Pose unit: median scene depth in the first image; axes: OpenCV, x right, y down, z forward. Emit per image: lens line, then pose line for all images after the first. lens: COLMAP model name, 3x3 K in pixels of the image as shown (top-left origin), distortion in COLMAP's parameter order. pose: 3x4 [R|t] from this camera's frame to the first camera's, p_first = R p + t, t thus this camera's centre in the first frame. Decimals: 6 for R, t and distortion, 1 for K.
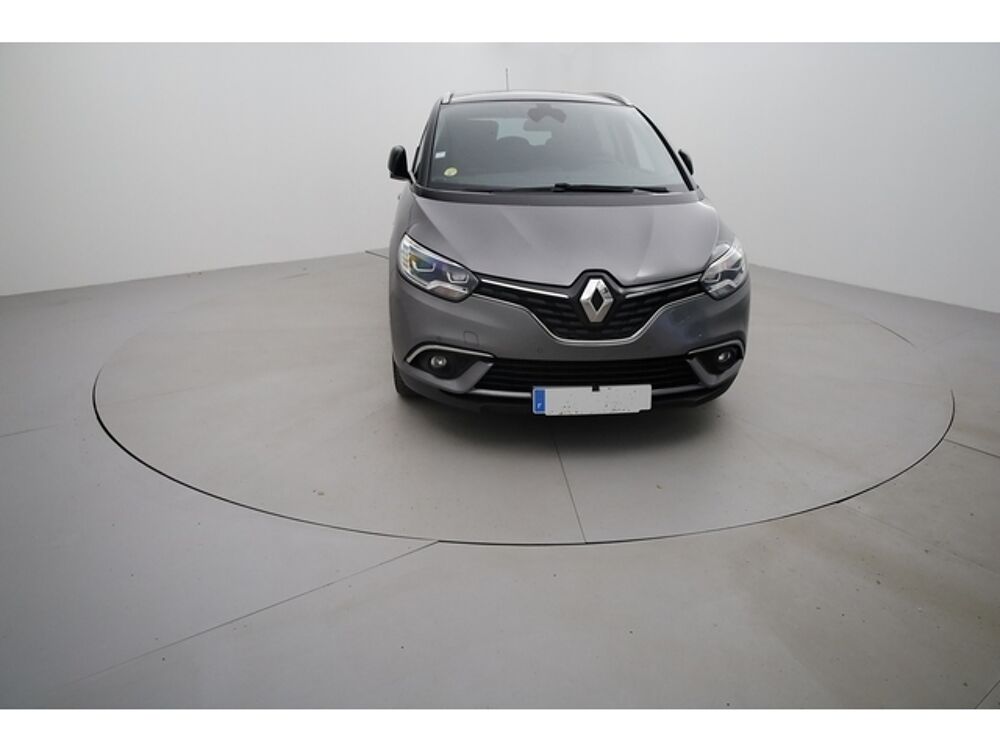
lens RADIAL K [[711.0, 0, 500.0], [0, 711.0, 375.0], [0, 0, 1]] dist [-0.110552, 0.101490]
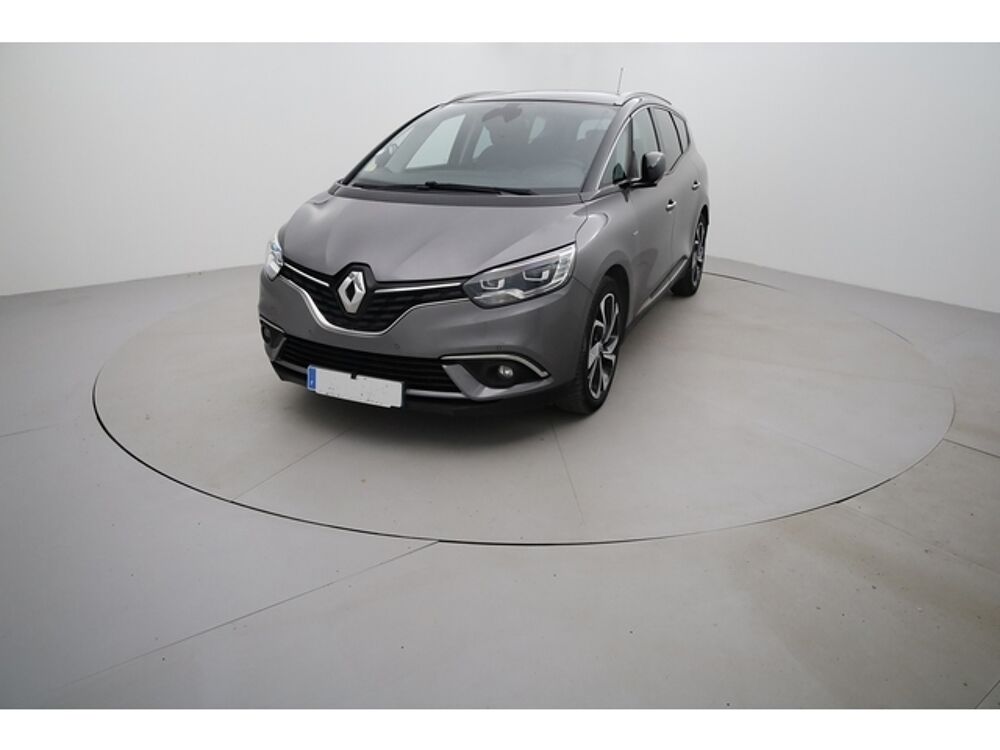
lens RADIAL K [[711.0, 0, 500.0], [0, 711.0, 375.0], [0, 0, 1]] dist [-0.110552, 0.101490]
pose [[0.861929, 0.171059, -0.477303, 0.814861], [-0.171901, 0.984206, 0.042301, -0.063855], [0.477000, 0.045588, 0.877720, 0.184404]]
